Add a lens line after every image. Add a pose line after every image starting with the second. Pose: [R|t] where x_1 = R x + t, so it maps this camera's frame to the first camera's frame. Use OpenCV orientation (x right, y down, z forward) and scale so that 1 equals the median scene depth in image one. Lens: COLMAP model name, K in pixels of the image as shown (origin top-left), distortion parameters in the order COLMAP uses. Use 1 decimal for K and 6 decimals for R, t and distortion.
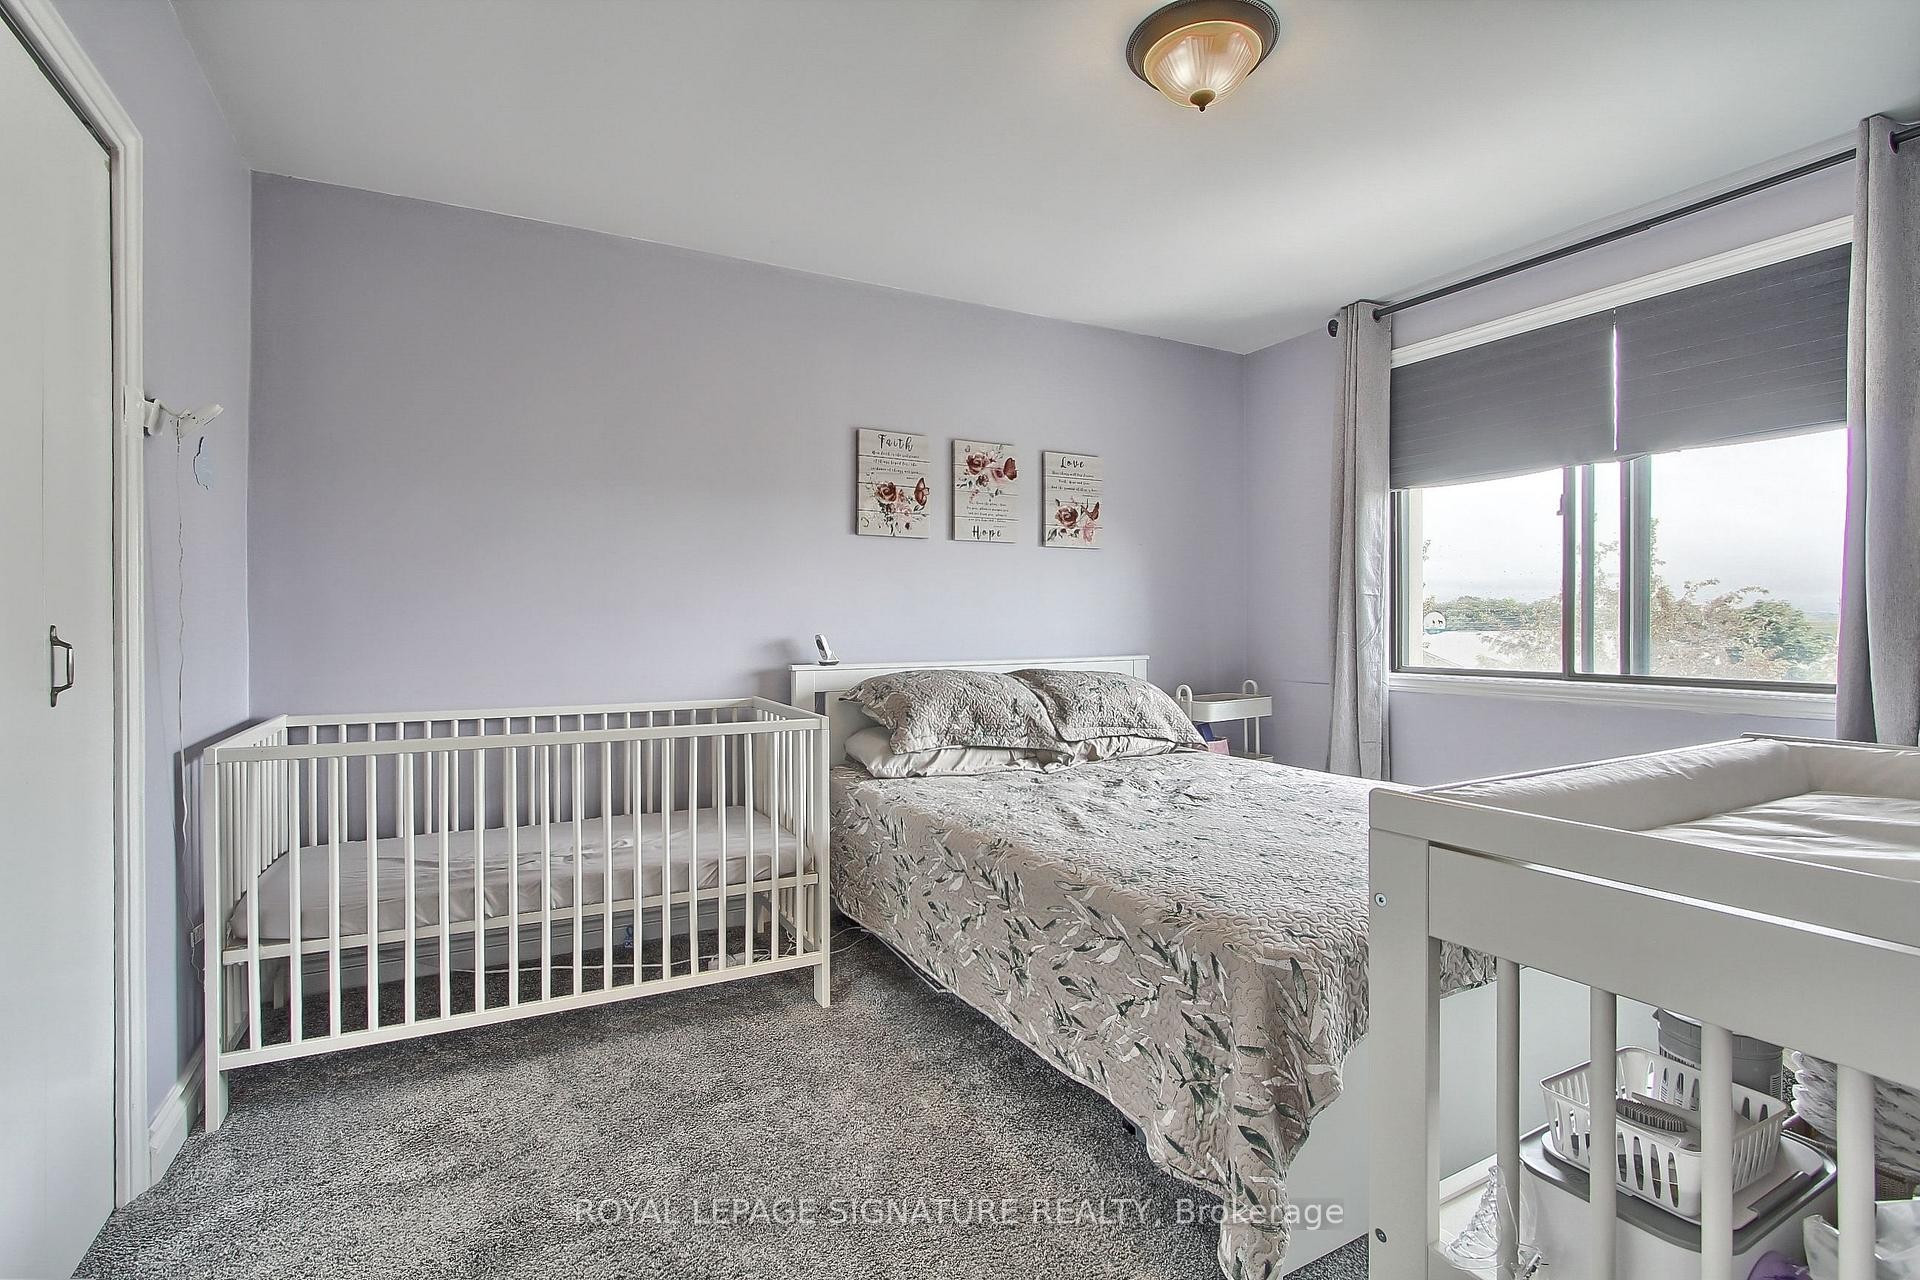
lens RADIAL K [[915.4, 0, 958.6], [0, 915.4, 630.4], [0, 0, 1]] dist [-0.004022, 0.000472]
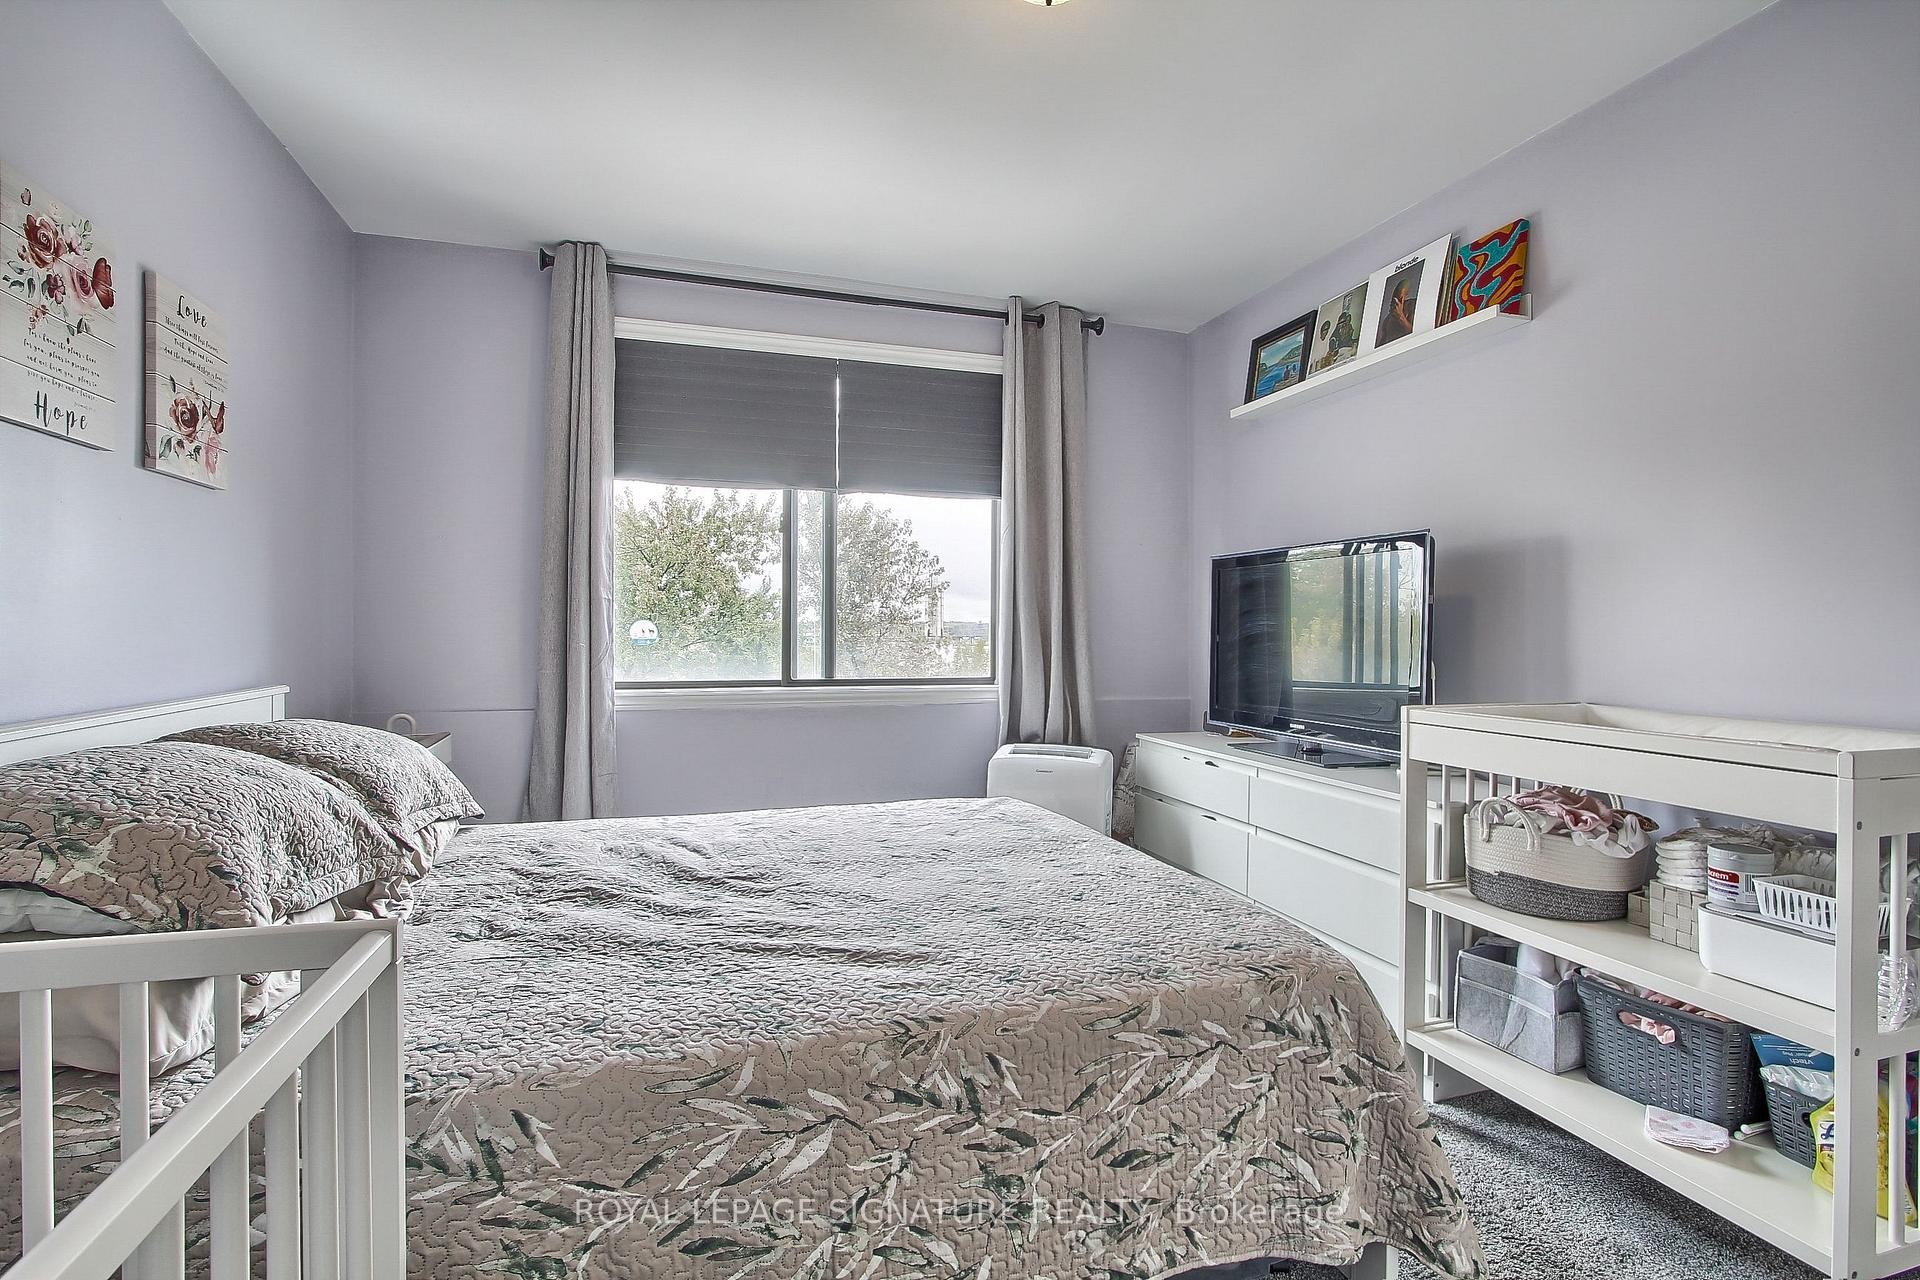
lens RADIAL K [[896.9, 0, 965.3], [0, 896.9, 635.2], [0, 0, 1]] dist [-0.010058, -0.000181]
pose [[0.188325, 0.000727, 0.982106, -0.408573], [0.002514, 0.999996, -0.001222, -0.005161], [-0.982103, 0.002699, 0.188323, 0.721992]]
